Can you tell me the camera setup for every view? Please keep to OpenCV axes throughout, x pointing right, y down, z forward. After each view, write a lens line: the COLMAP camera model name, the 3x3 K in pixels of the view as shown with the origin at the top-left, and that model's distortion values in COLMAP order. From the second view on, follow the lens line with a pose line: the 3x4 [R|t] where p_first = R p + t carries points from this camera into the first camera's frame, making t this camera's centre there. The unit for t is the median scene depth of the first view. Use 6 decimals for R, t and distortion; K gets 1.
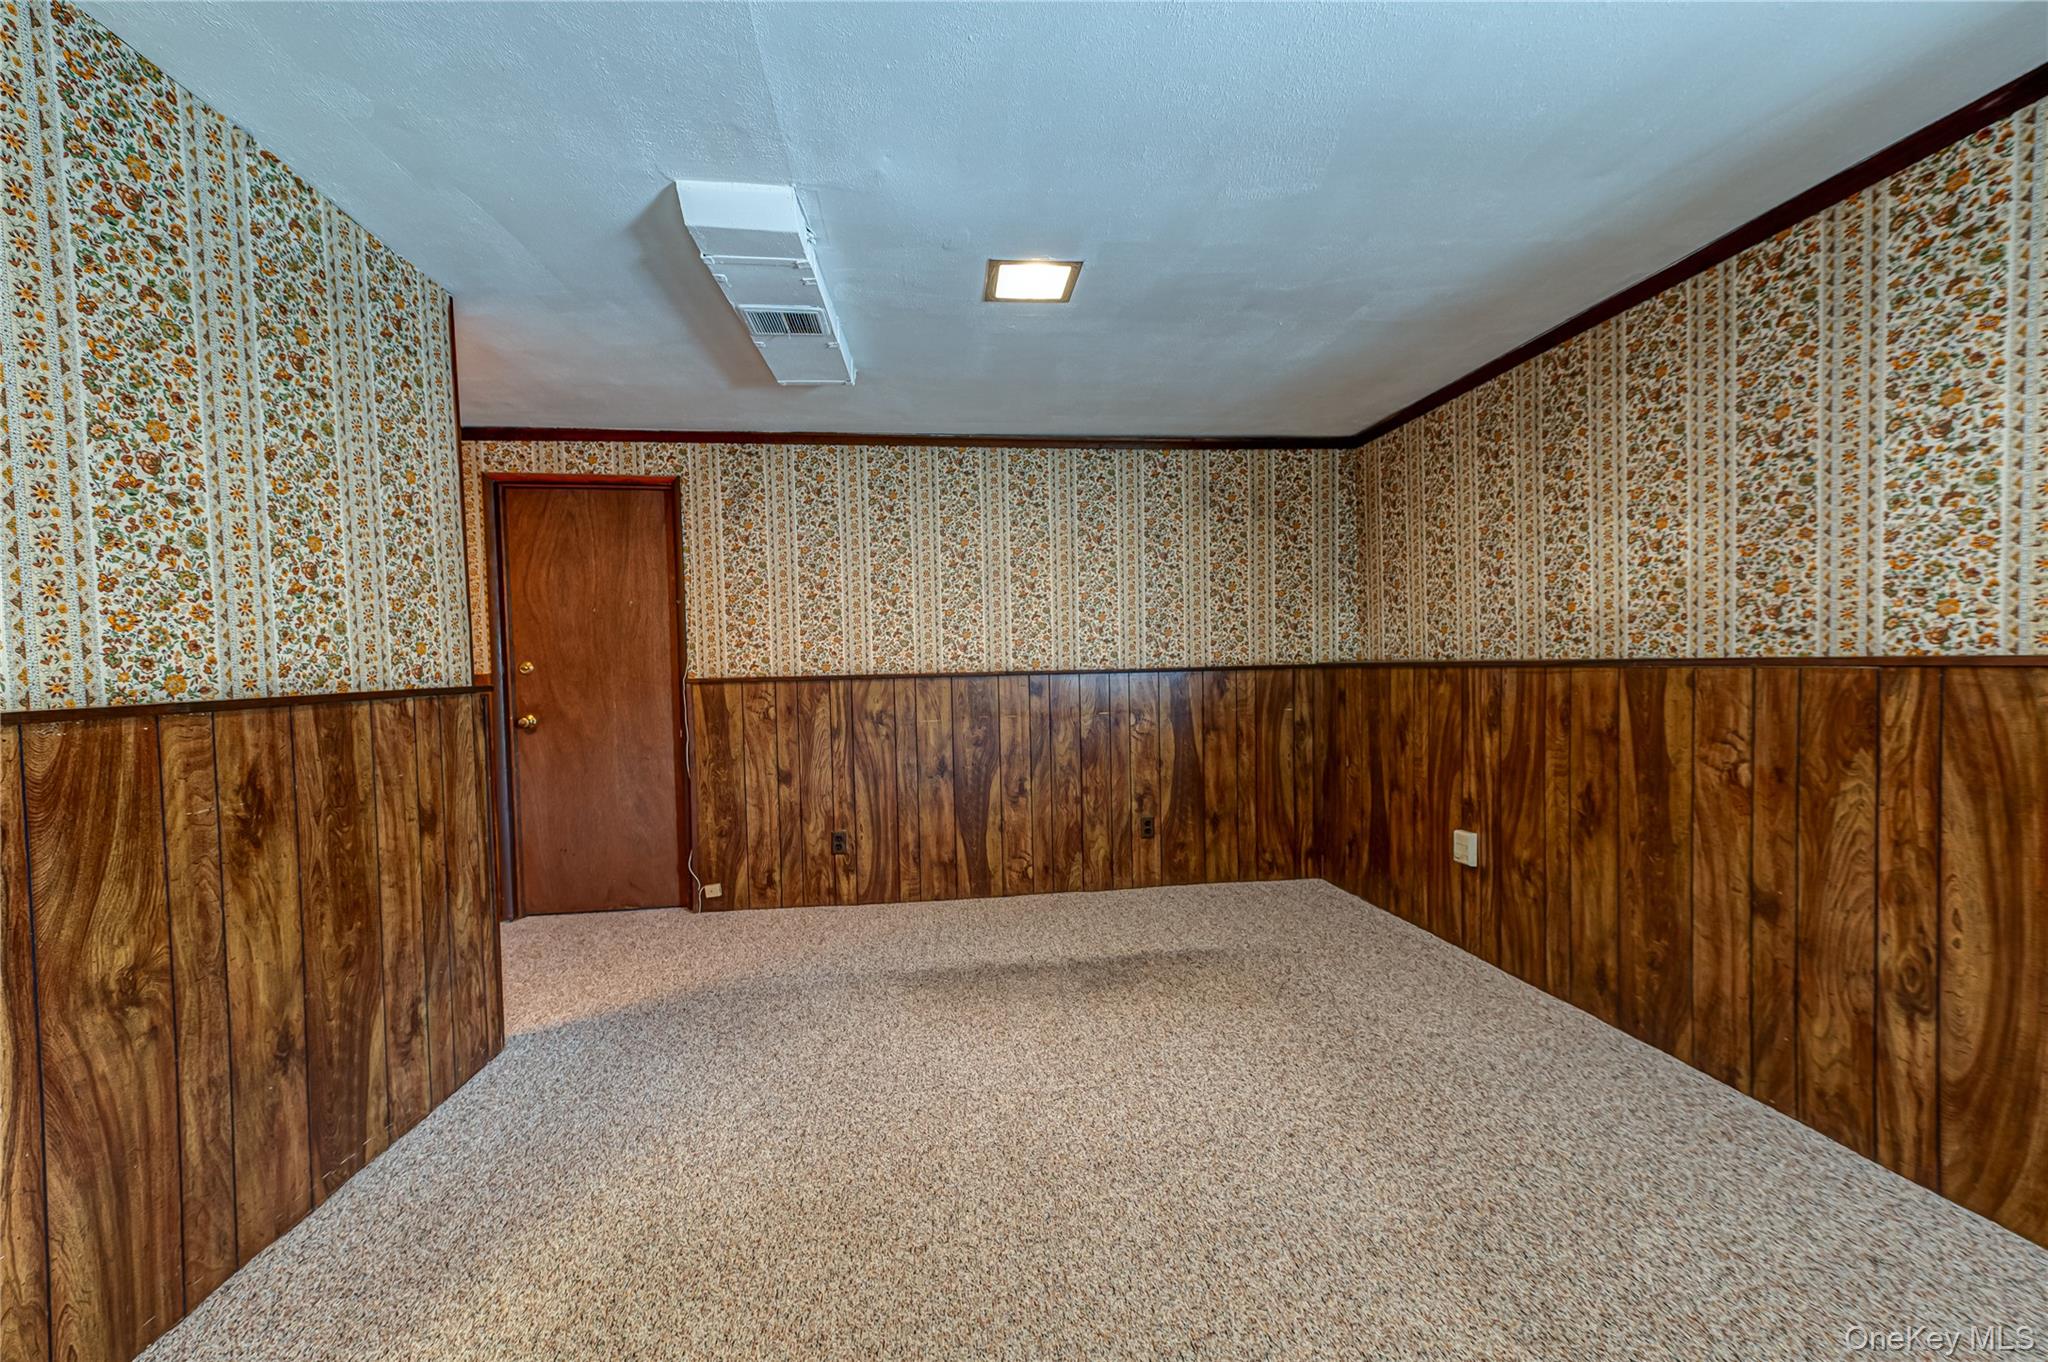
lens RADIAL K [[797.1, 0, 1020.9], [0, 797.1, 691.8], [0, 0, 1]] dist [0.014209, 0.000296]
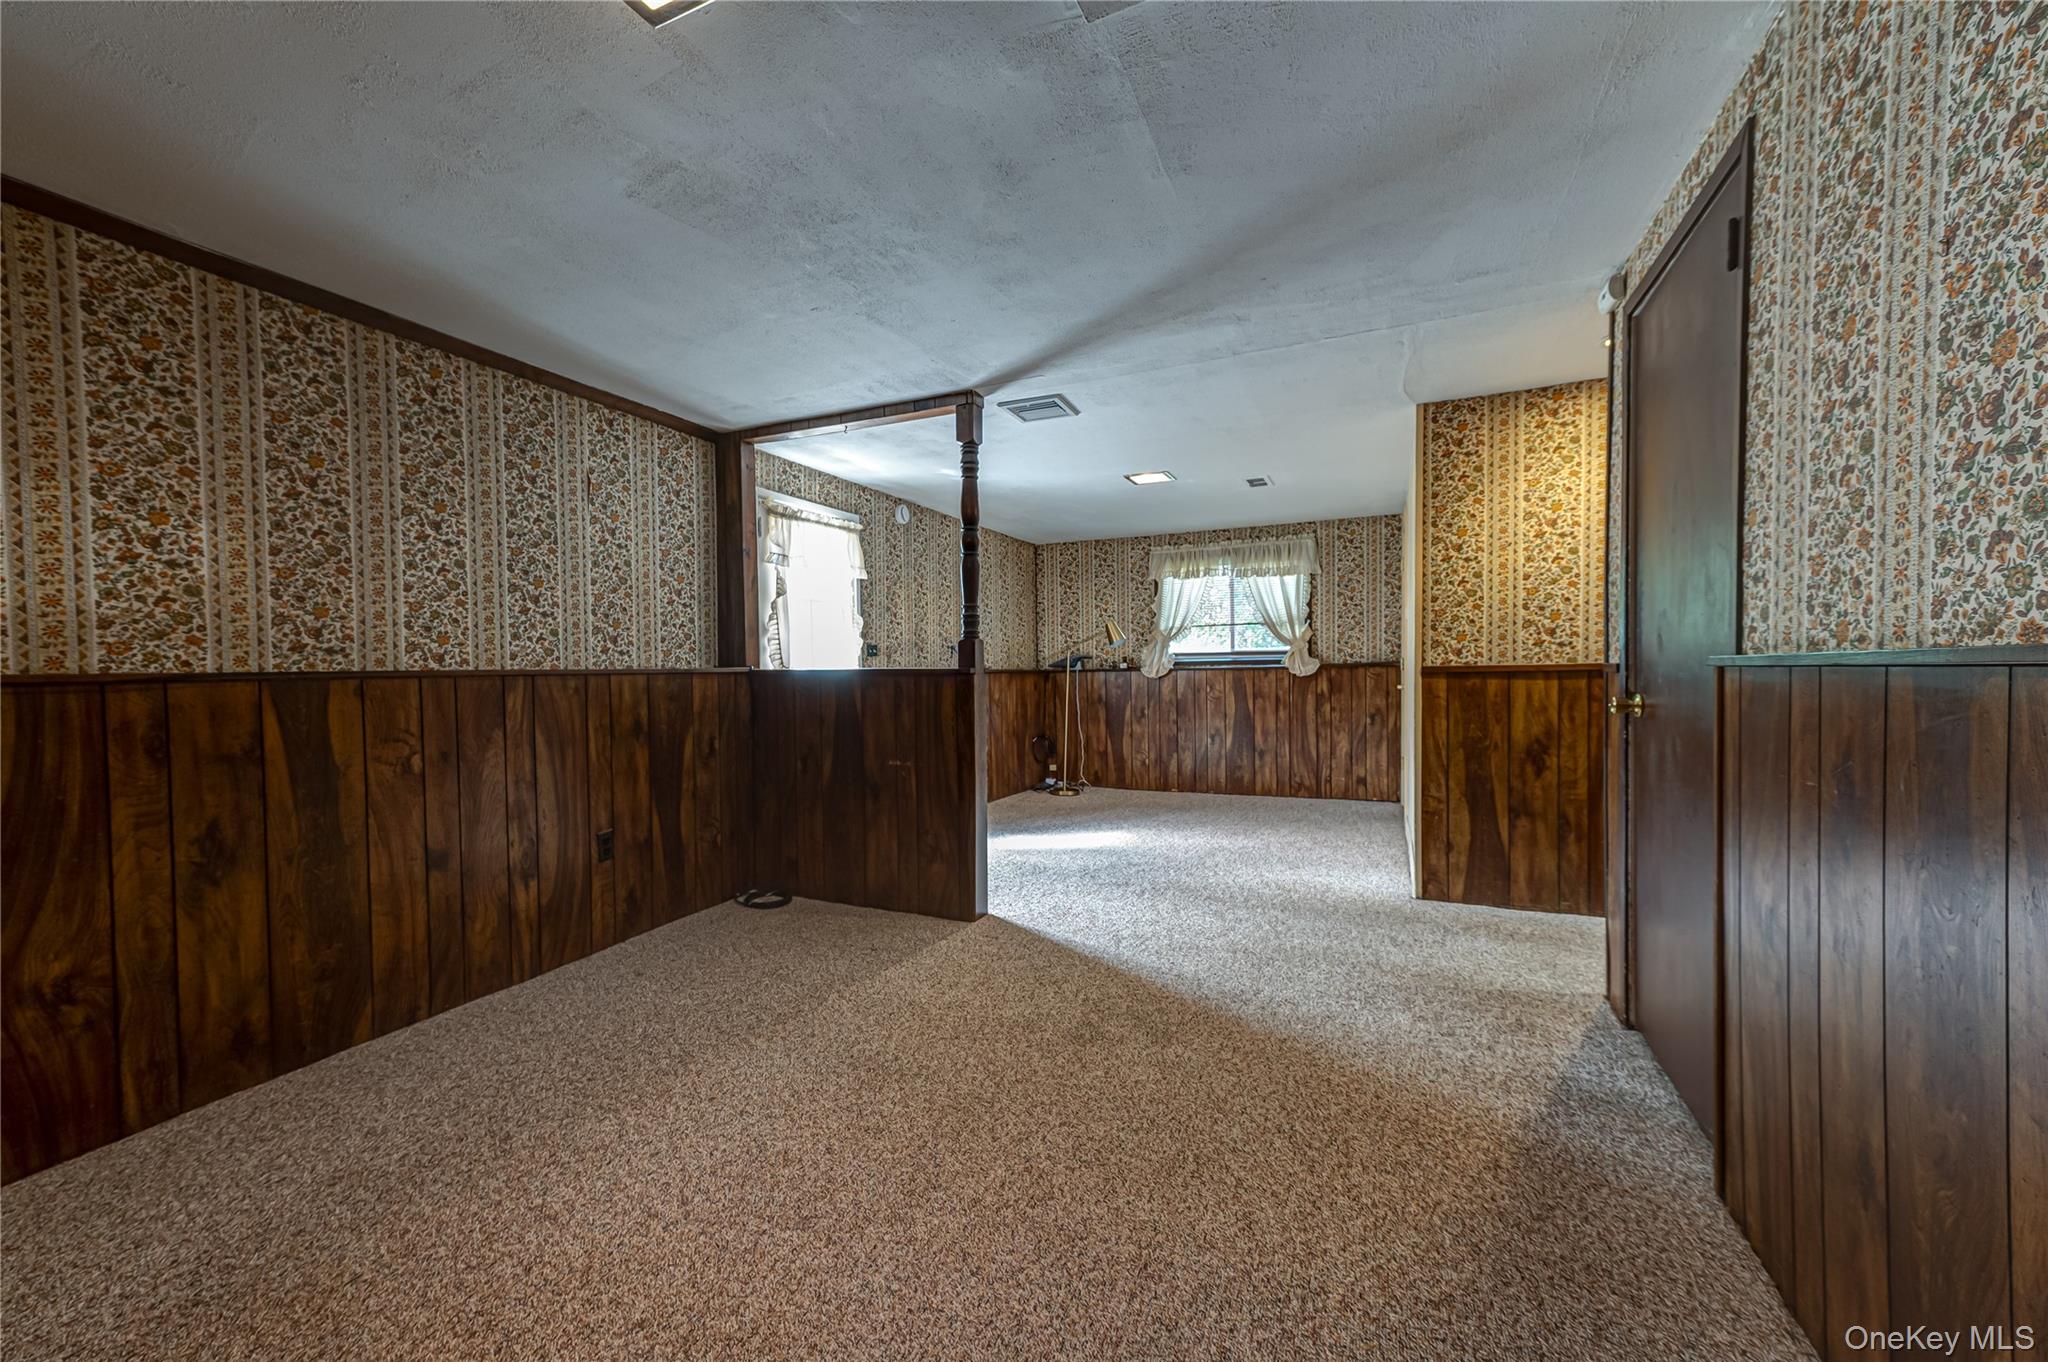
lens RADIAL K [[797.1, 0, 1020.9], [0, 797.1, 691.8], [0, 0, 1]] dist [0.014209, 0.000296]
pose [[-0.860847, 0.017784, 0.508554, -0.548460], [0.050979, 0.997375, 0.051416, -0.024977], [-0.506305, 0.070186, -0.859494, 1.597947]]
